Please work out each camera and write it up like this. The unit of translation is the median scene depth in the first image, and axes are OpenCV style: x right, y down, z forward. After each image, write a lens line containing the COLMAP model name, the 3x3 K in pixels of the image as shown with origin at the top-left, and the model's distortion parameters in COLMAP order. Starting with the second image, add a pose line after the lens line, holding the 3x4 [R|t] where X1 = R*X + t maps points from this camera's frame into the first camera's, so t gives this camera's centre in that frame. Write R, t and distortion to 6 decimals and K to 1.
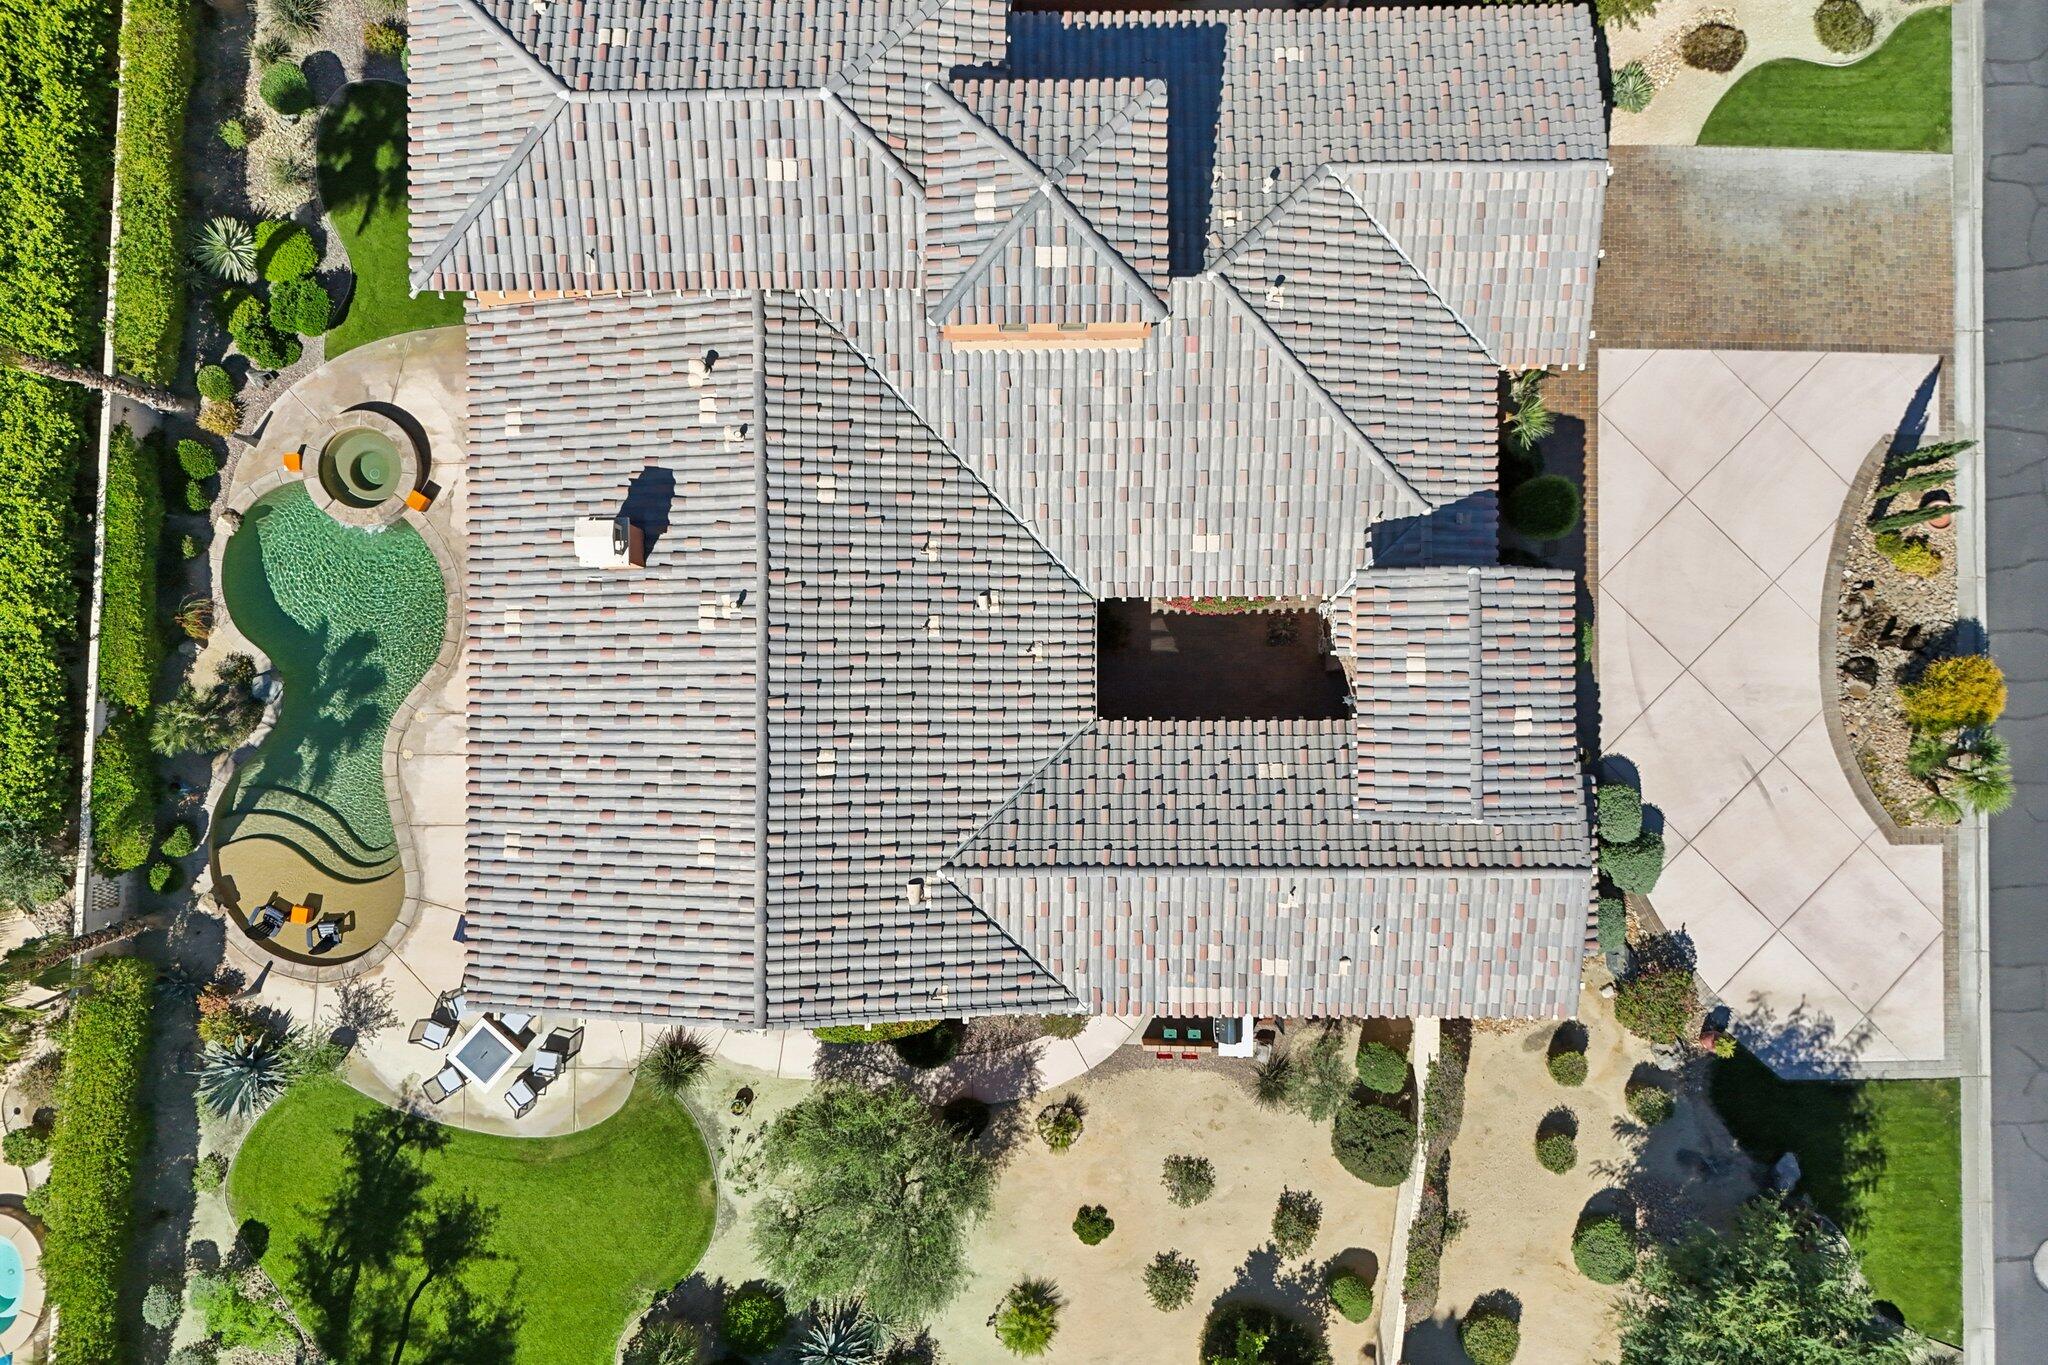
lens RADIAL K [[1397.0, 0, 1024.0], [0, 1397.0, 682.5], [0, 0, 1]] dist [-0.000871, -0.002601]
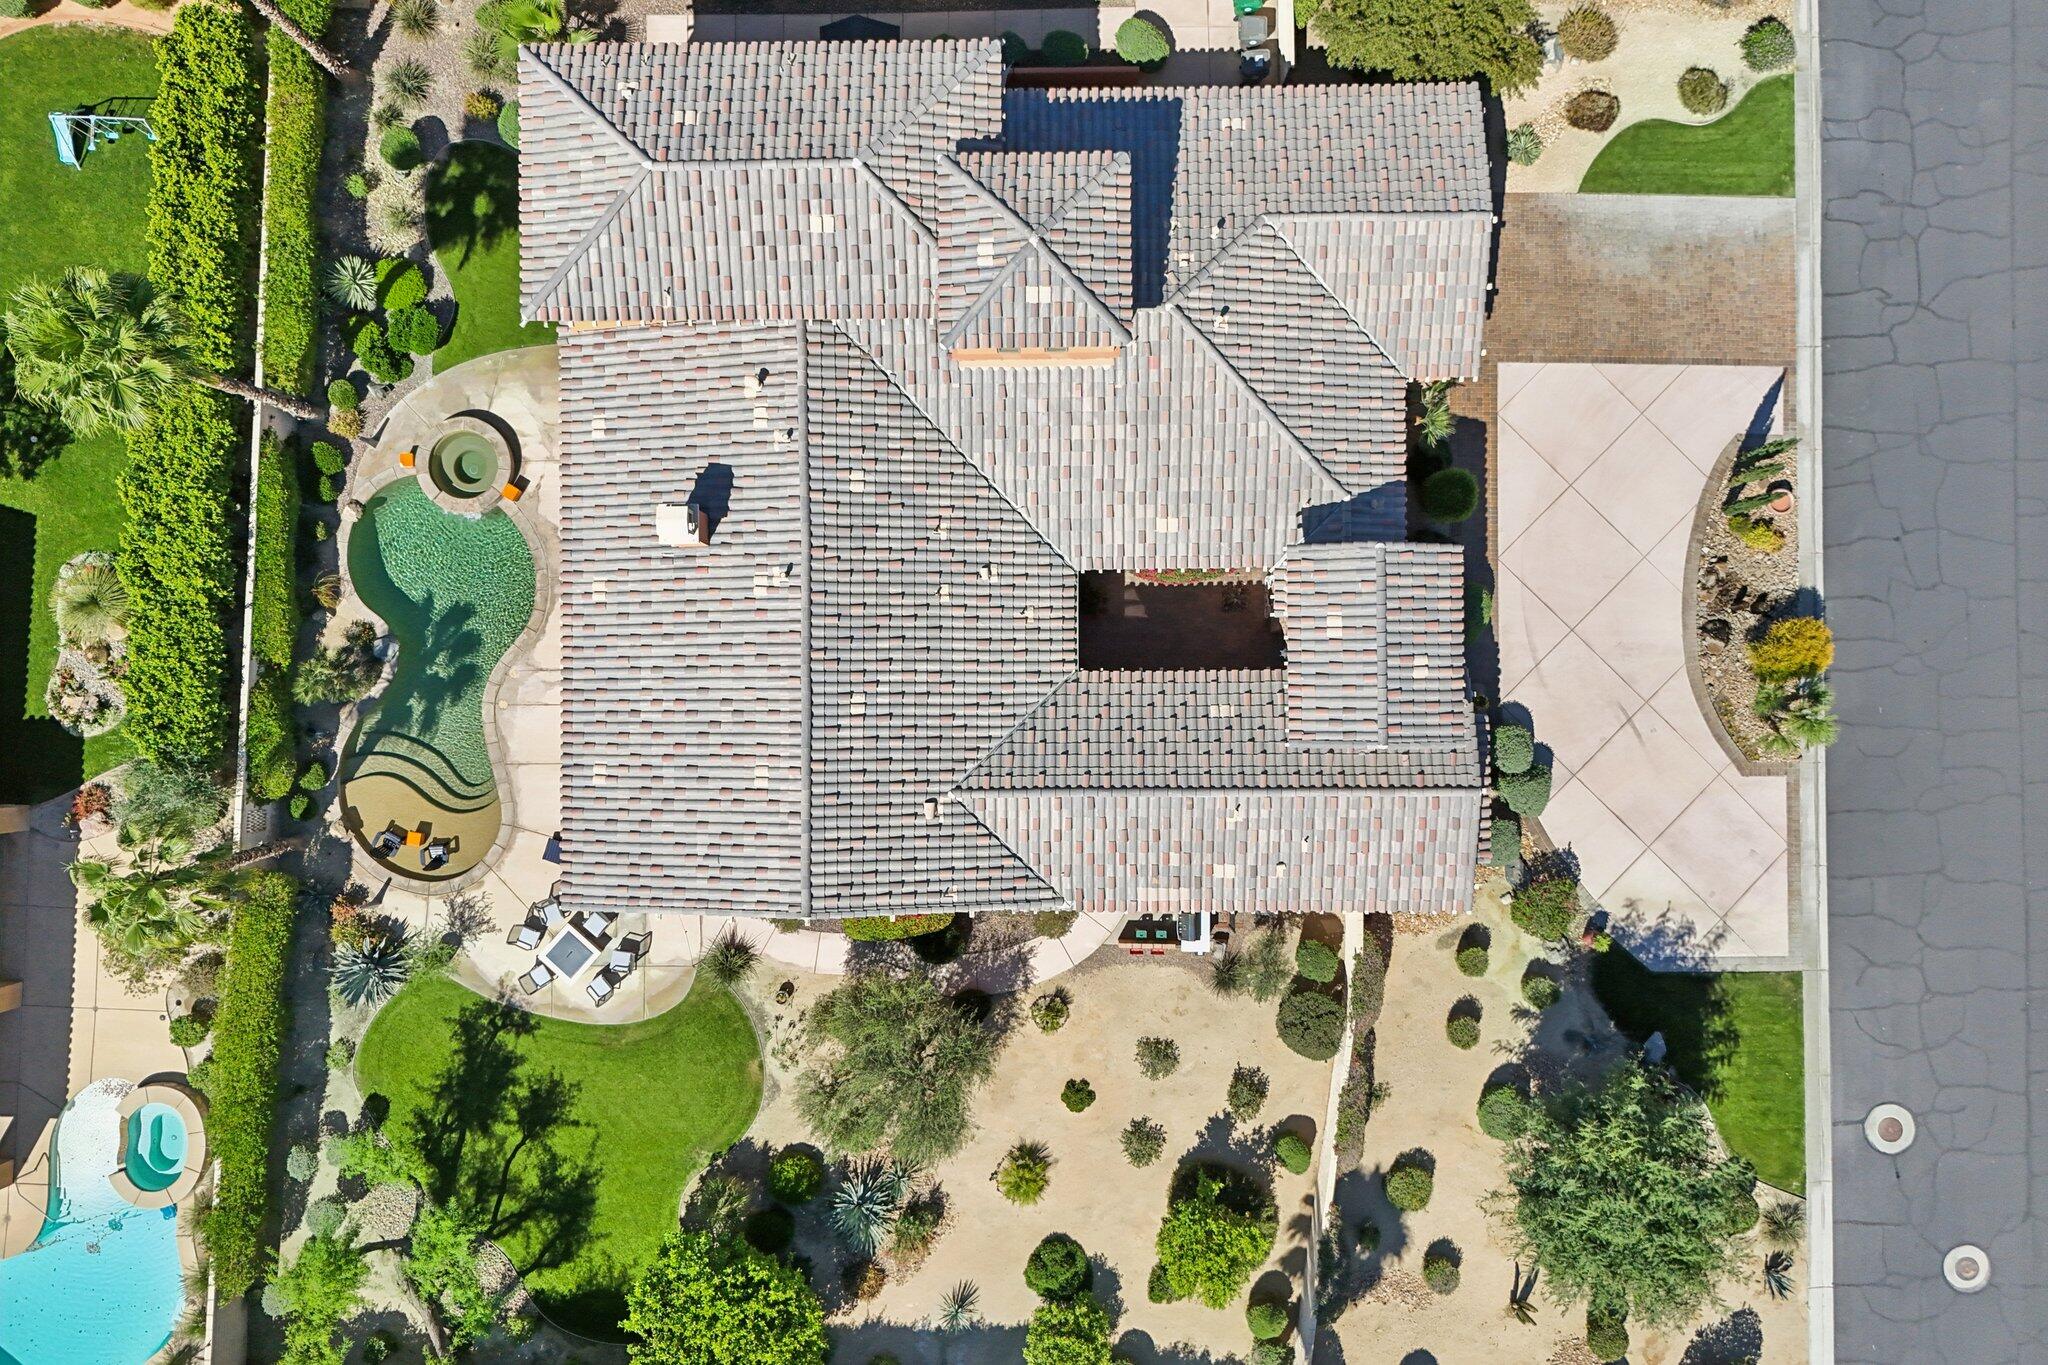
lens RADIAL K [[1432.3, 0, 1031.9], [0, 1432.3, 689.9], [0, 0, 1]] dist [0.001246, -0.001148]
pose [[0.999963, -0.003794, 0.007708, 0.001912], [0.003772, 0.999989, 0.002802, 0.038744], [-0.007719, -0.002773, 0.999966, -0.239229]]
